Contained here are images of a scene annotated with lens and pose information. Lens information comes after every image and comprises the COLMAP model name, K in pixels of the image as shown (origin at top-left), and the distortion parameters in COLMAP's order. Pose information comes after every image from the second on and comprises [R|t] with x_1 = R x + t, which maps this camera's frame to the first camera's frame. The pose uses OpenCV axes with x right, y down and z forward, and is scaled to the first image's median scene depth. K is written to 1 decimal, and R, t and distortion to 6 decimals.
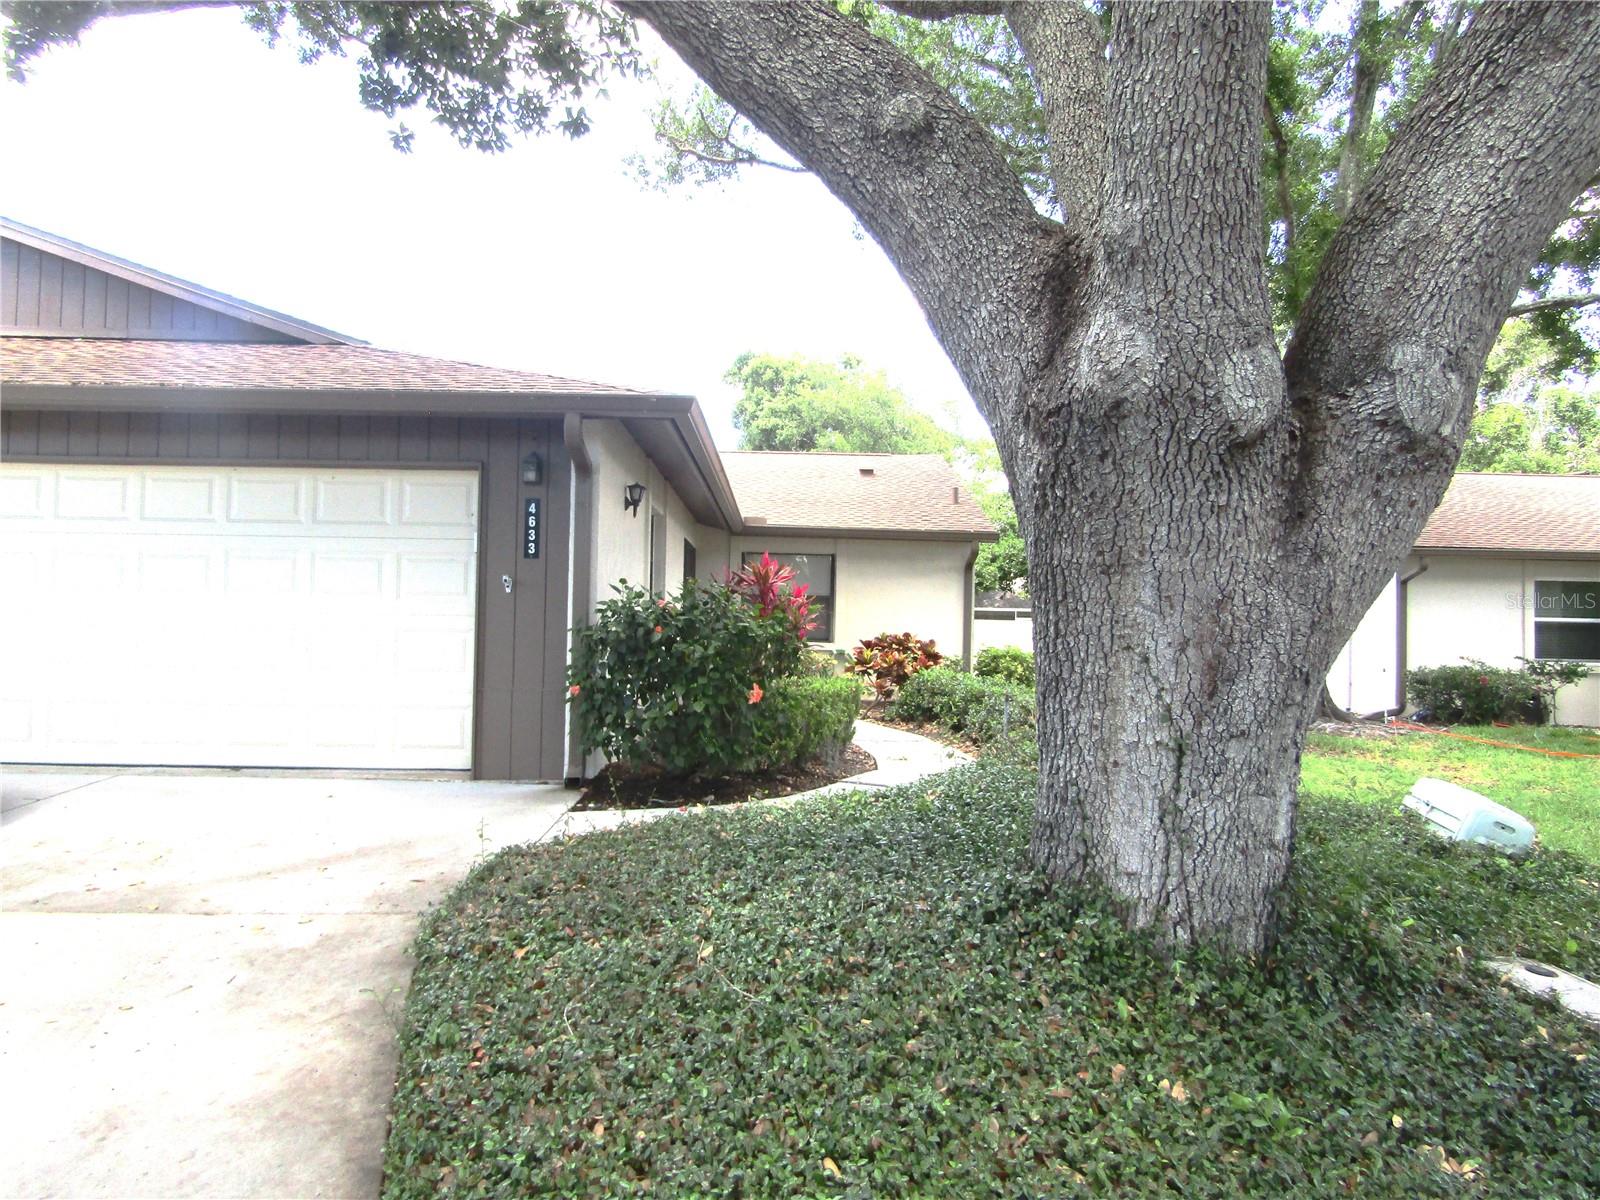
lens RADIAL K [[1143.5, 0, 800.0], [0, 1143.5, 600.0], [0, 0, 1]] dist [-0.007387, 0.001039]
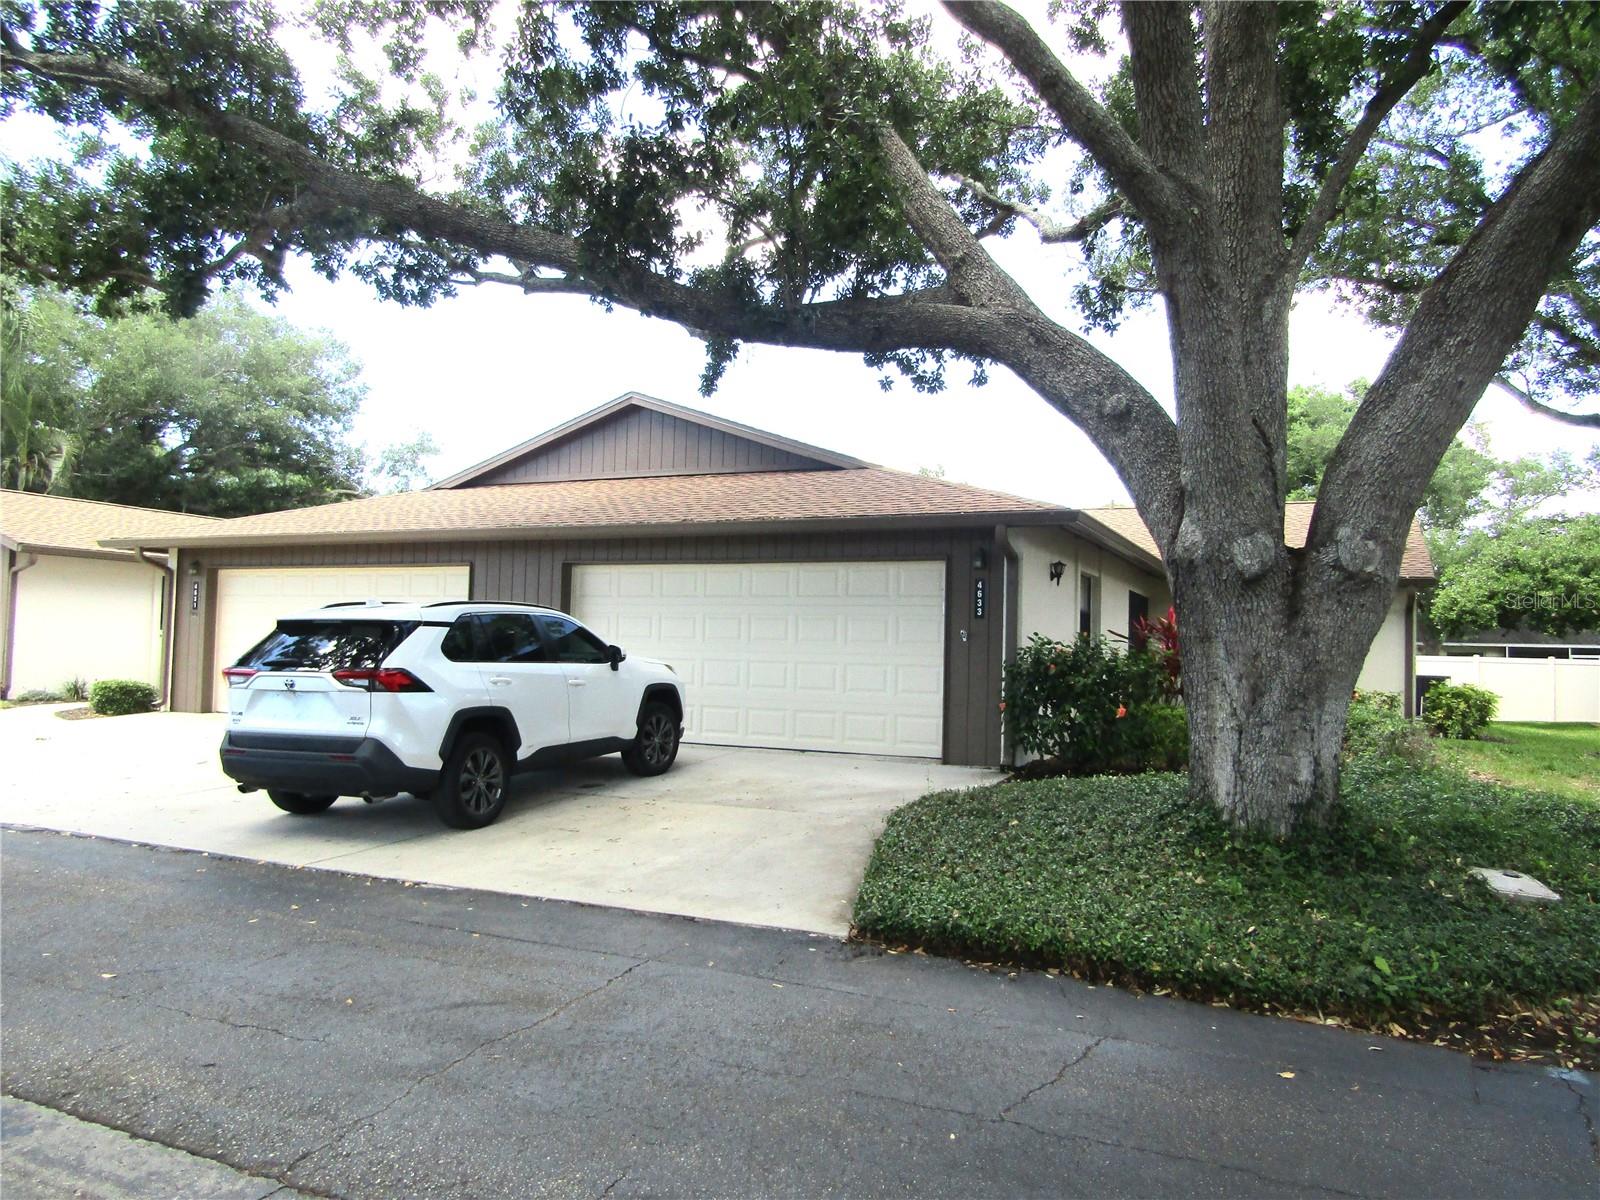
lens RADIAL K [[1165.9, 0, 800.0], [0, 1165.9, 600.0], [0, 0, 1]] dist [0.009930, 0.002048]
pose [[0.900202, -0.016351, -0.435165, 0.496842], [0.003832, 0.999554, -0.029629, -0.036104], [0.435455, 0.025005, 0.899863, -1.091199]]
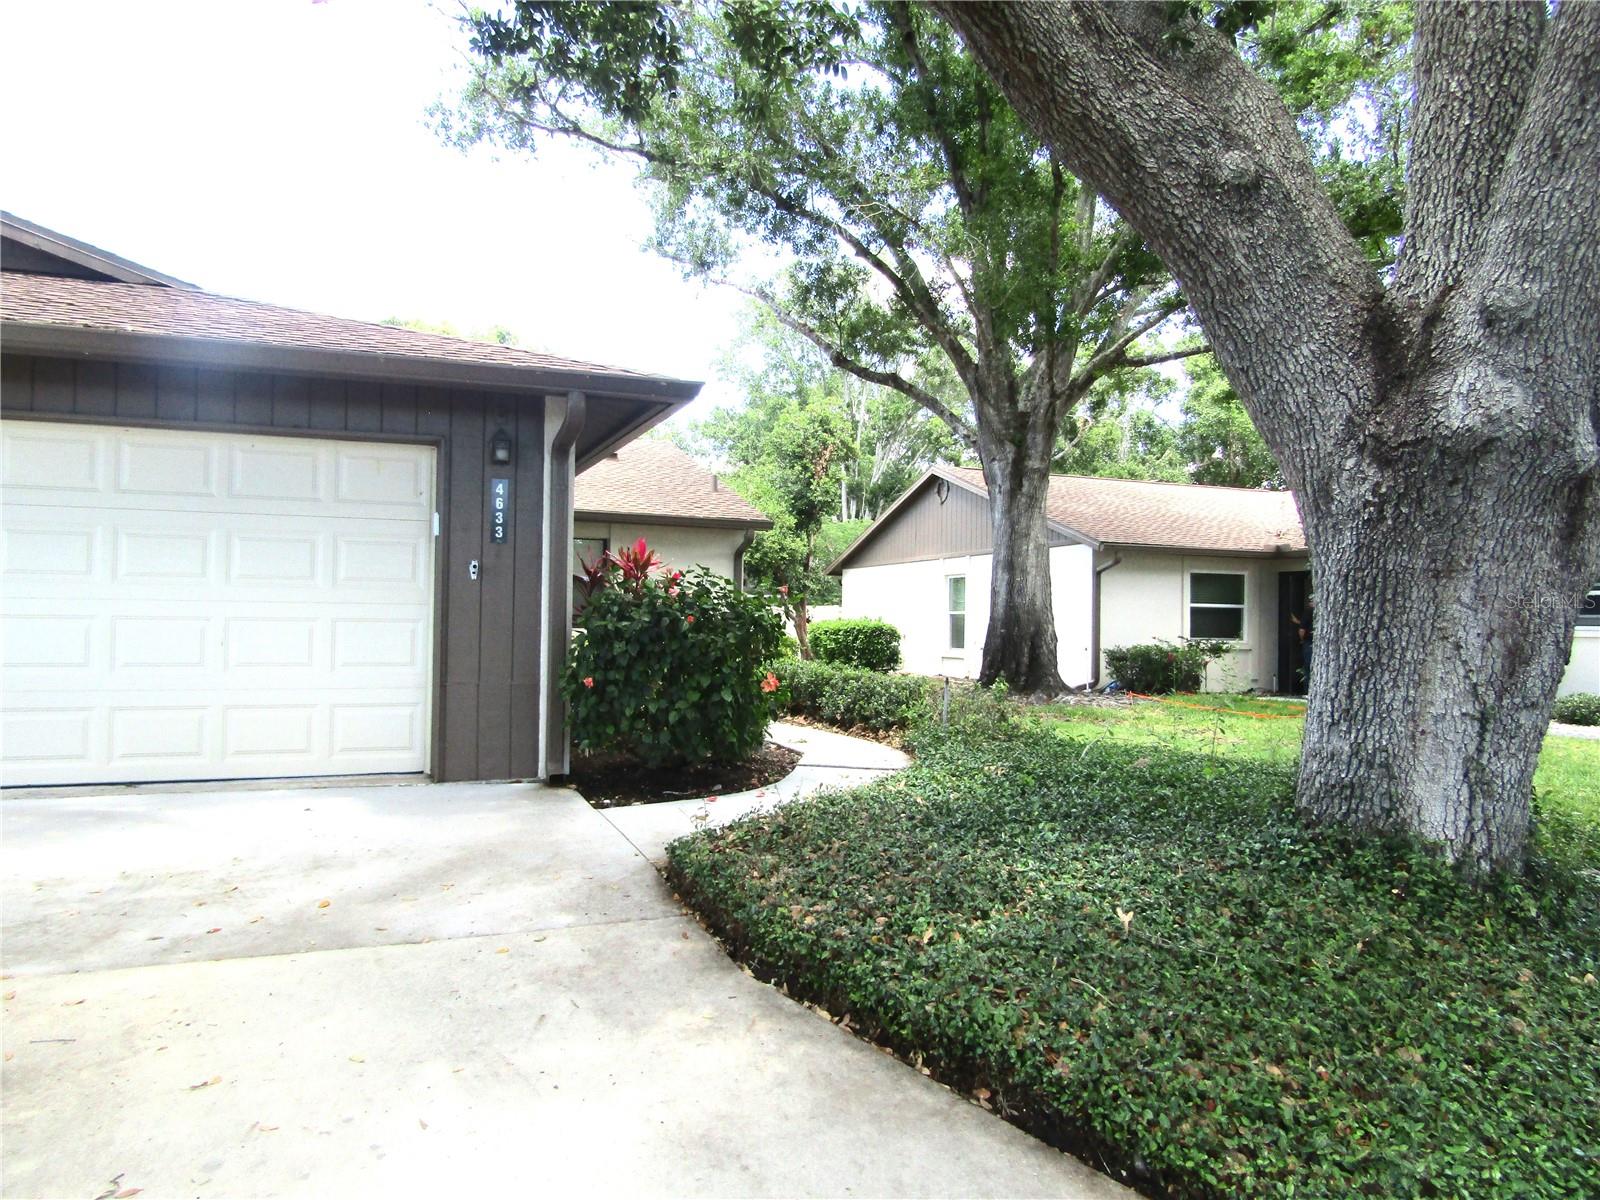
lens RADIAL K [[1144.4, 0, 778.1], [0, 1144.4, 601.7], [0, 0, 1]] dist [-0.010999, 0.001973]
pose [[0.938221, 0.001519, 0.346034, -0.773174], [-0.007480, 0.999846, 0.015891, -0.010595], [-0.345957, -0.017497, 0.938087, 0.091594]]
